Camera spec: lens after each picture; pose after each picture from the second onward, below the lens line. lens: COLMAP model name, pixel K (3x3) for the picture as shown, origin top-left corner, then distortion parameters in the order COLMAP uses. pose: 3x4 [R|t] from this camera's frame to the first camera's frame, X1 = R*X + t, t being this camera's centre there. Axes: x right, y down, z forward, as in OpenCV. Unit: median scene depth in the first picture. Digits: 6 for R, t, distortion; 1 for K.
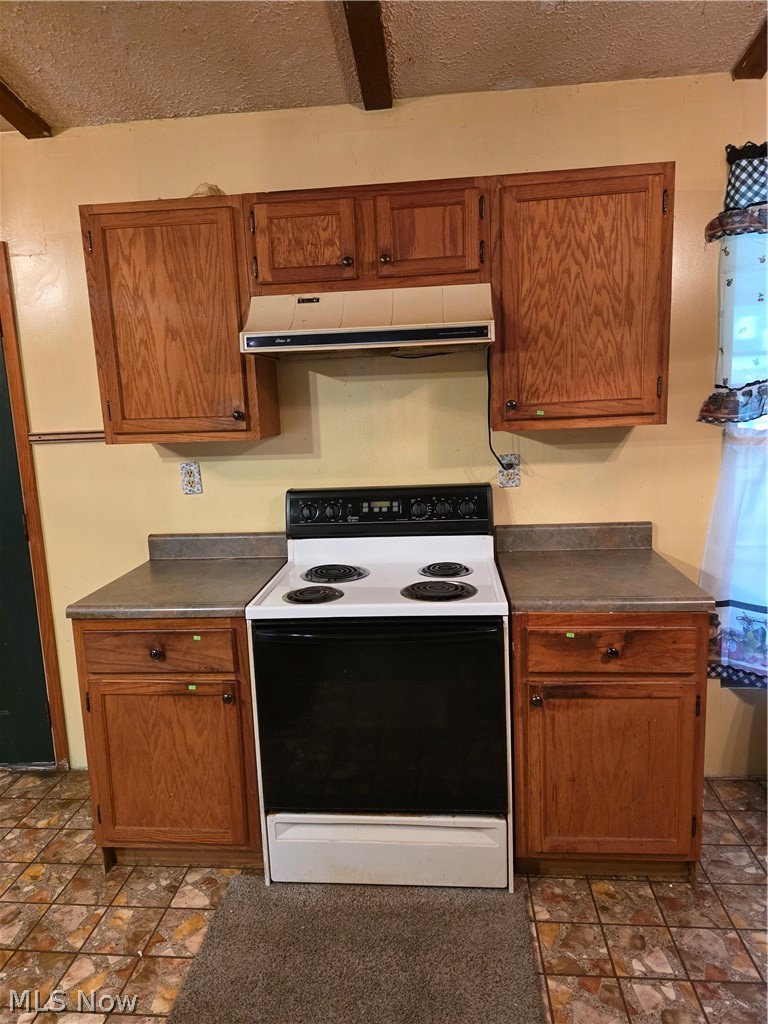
lens RADIAL K [[705.8, 0, 384.0], [0, 705.8, 512.0], [0, 0, 1]] dist [0.058409, -0.050977]
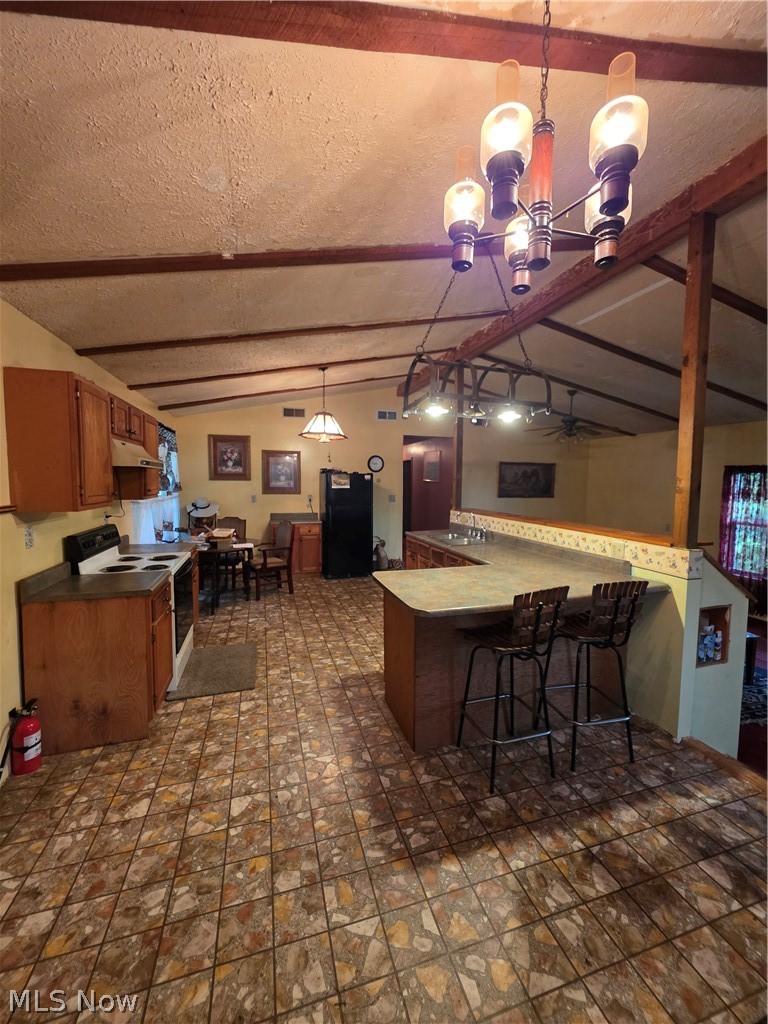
lens RADIAL K [[409.3, 0, 386.1], [0, 409.3, 508.9], [0, 0, 1]] dist [-0.000693, 0.000808]
pose [[-0.365571, -0.033807, 0.930169, -1.876176], [0.189048, 0.975814, 0.109765, -0.082053], [-0.911383, 0.215974, -0.350338, 0.821776]]
